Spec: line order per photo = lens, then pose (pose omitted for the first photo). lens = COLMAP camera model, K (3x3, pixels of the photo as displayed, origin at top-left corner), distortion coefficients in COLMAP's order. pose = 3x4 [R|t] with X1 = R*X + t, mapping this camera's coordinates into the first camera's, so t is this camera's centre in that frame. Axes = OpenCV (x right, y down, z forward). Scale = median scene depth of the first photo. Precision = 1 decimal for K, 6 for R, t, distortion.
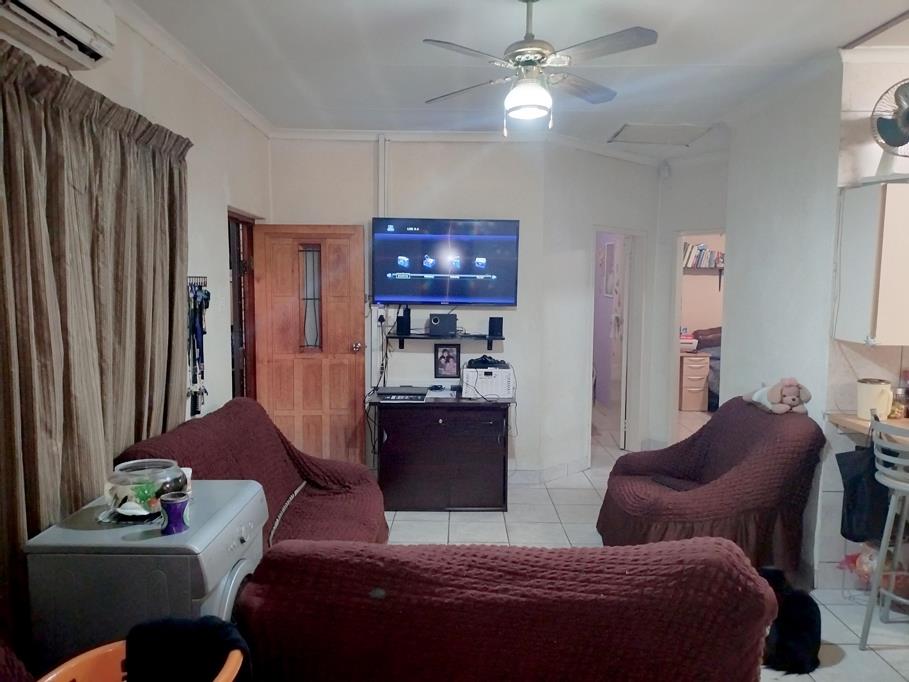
lens RADIAL K [[681.9, 0, 454.5], [0, 681.9, 341.0], [0, 0, 1]] dist [0.091994, -0.108596]
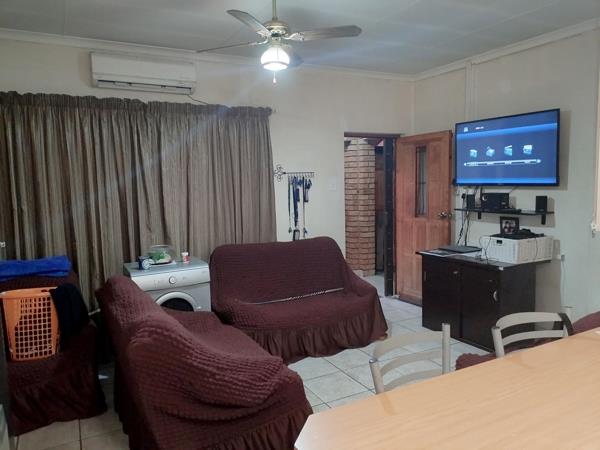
lens RADIAL K [[450.1, 0, 300.0], [0, 450.1, 225.0], [0, 0, 1]] dist [0.091994, -0.108596]
pose [[0.460950, 0.069853, -0.884673, 0.565083], [-0.044428, 0.997464, 0.055610, -0.010926], [0.886313, 0.013671, 0.462884, 0.285999]]
